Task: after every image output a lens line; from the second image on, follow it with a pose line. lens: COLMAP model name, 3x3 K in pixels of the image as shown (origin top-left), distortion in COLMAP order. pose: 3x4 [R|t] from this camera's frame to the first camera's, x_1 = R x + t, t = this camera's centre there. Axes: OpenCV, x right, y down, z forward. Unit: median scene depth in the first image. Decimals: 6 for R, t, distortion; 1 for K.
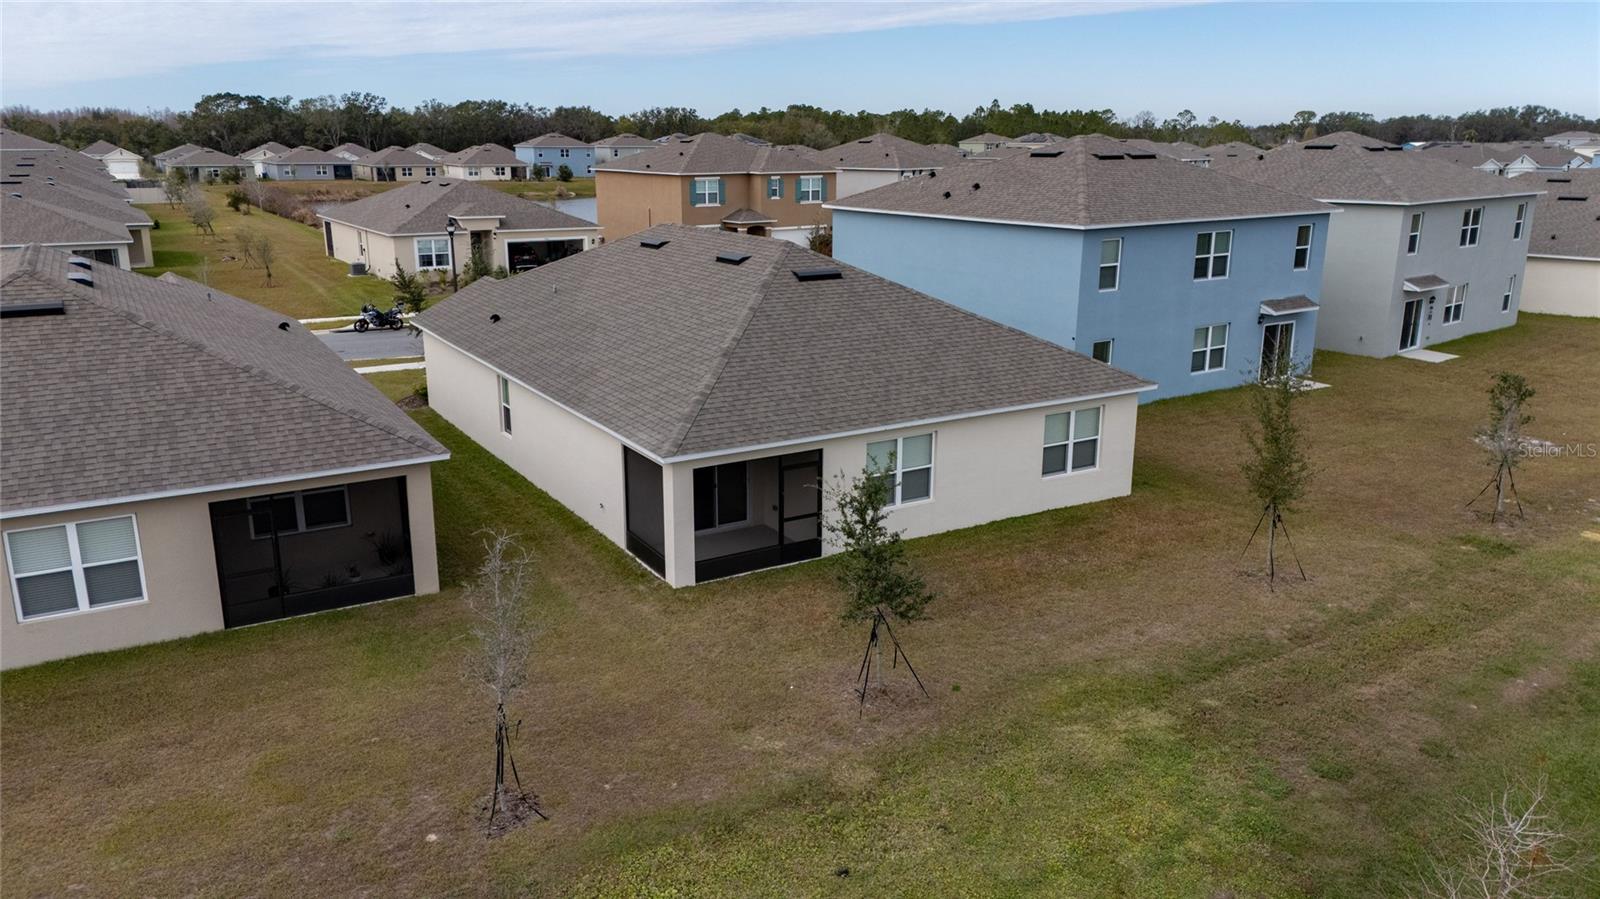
lens RADIAL K [[1168.7, 0, 800.0], [0, 1168.7, 449.5], [0, 0, 1]] dist [0.067767, -0.063295]
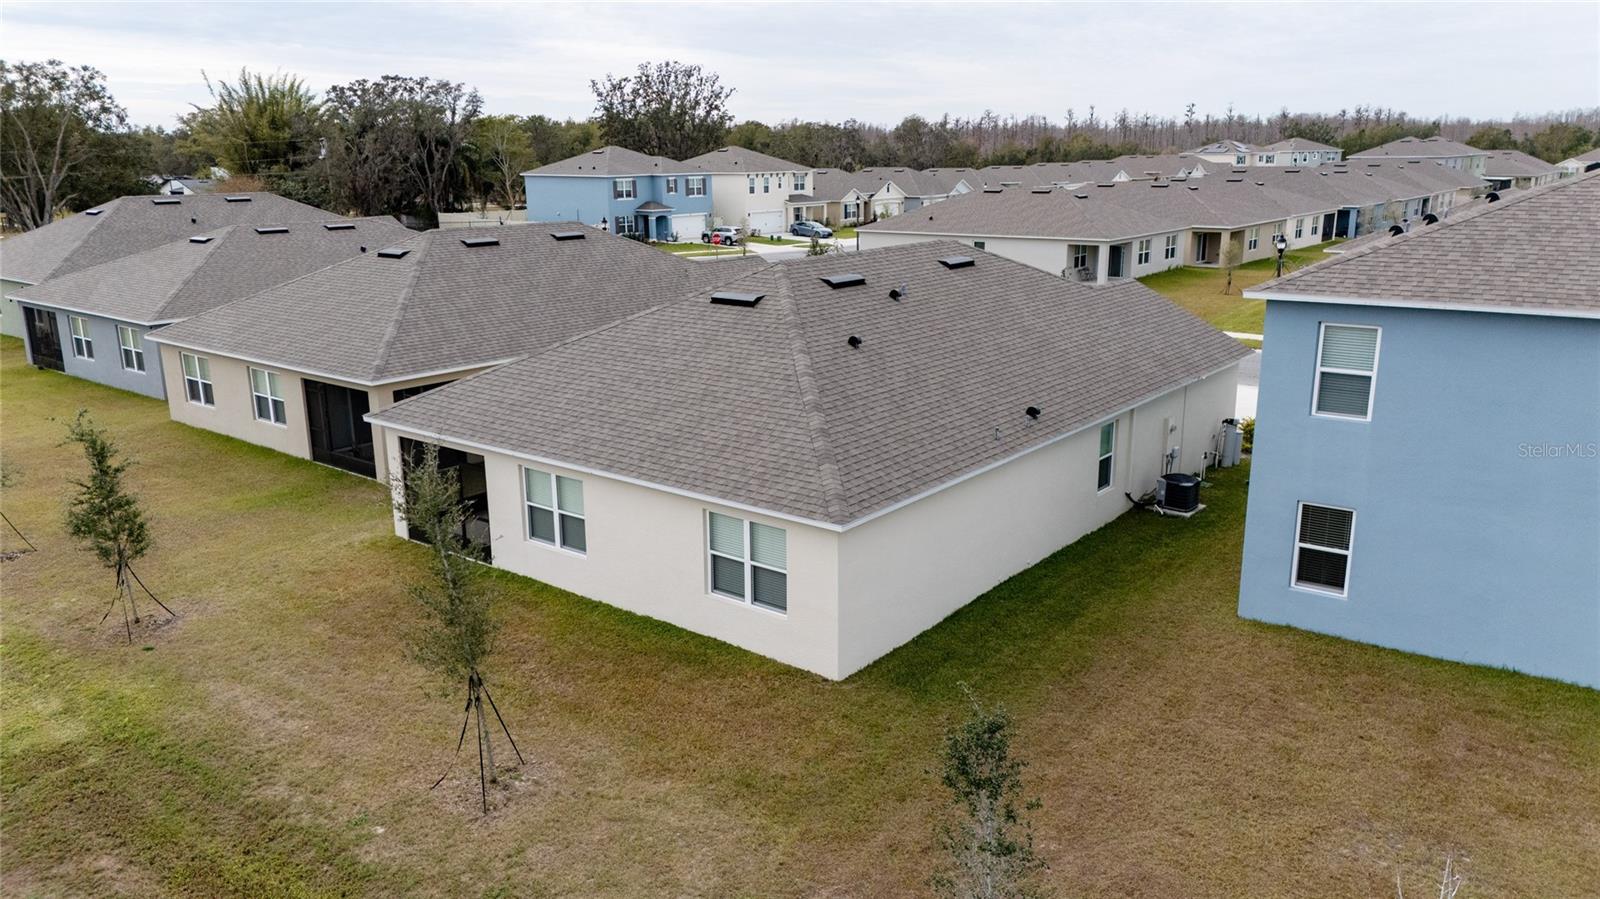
lens RADIAL K [[1168.7, 0, 800.0], [0, 1168.7, 449.5], [0, 0, 1]] dist [0.067767, -0.063295]
pose [[0.371272, 0.232748, -0.898880, 0.915325], [-0.236909, 0.959778, 0.150664, -0.198395], [0.897793, 0.157016, 0.411479, 0.750142]]
